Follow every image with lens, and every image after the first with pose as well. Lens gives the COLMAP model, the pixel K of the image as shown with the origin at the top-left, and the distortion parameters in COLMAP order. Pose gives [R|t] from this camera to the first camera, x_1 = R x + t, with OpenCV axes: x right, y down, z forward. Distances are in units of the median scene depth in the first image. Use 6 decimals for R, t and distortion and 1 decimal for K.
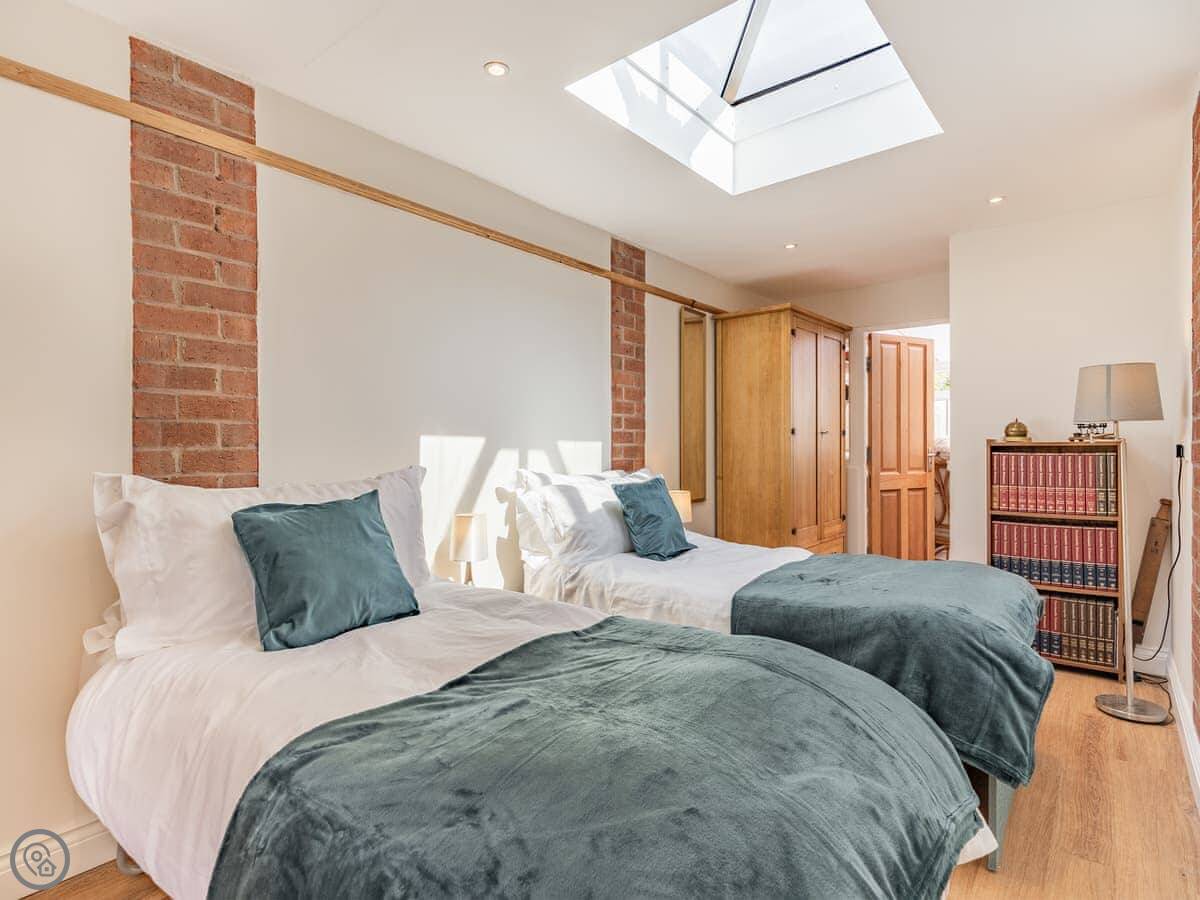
lens RADIAL K [[630.9, 0, 600.0], [0, 630.9, 450.0], [0, 0, 1]] dist [0.035141, 0.000109]
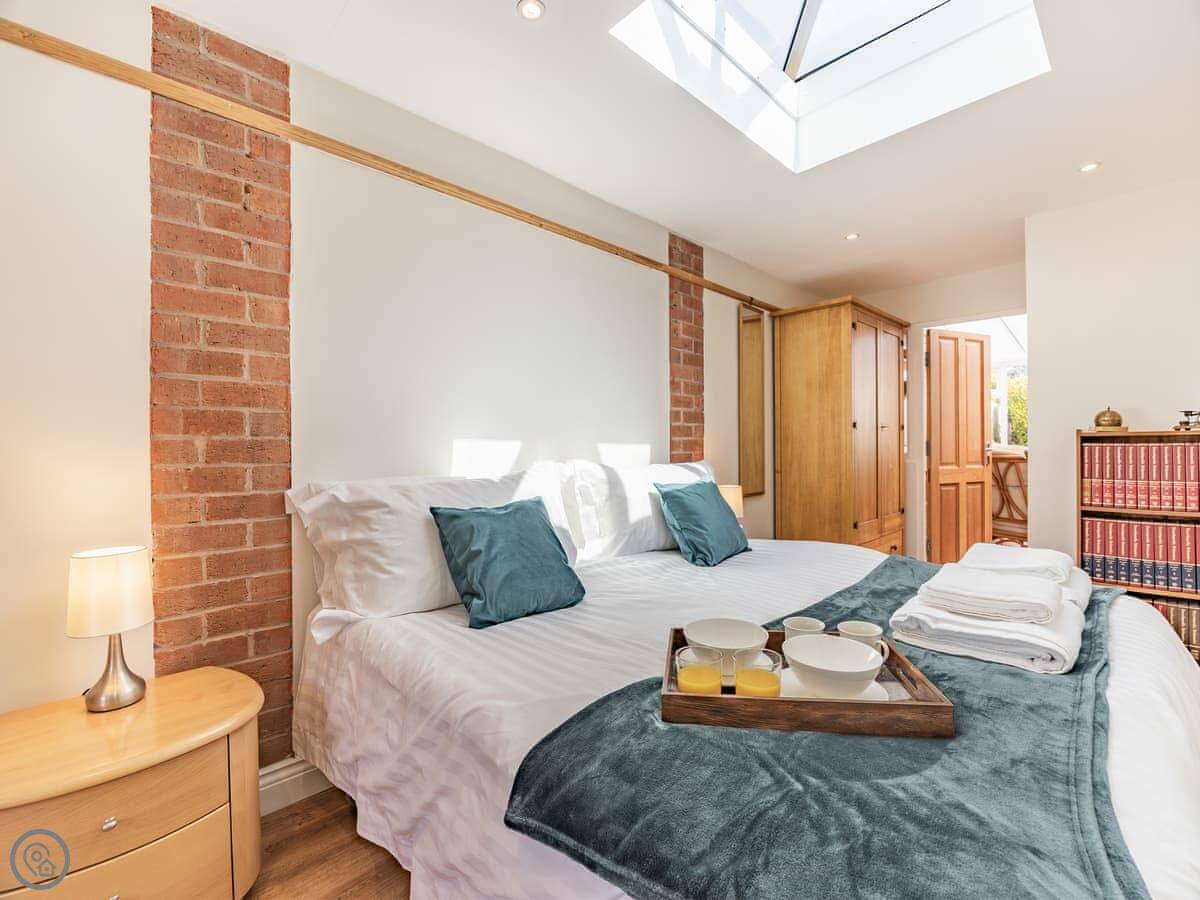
lens RADIAL K [[538.8, 0, 600.0], [0, 538.8, 450.0], [0, 0, 1]] dist [-0.015579, 0.000108]
pose [[0.992885, -0.003510, -0.119029, 0.010384], [0.003809, 0.999990, 0.002286, 0.008726], [0.119020, -0.002723, 0.992888, 0.150763]]
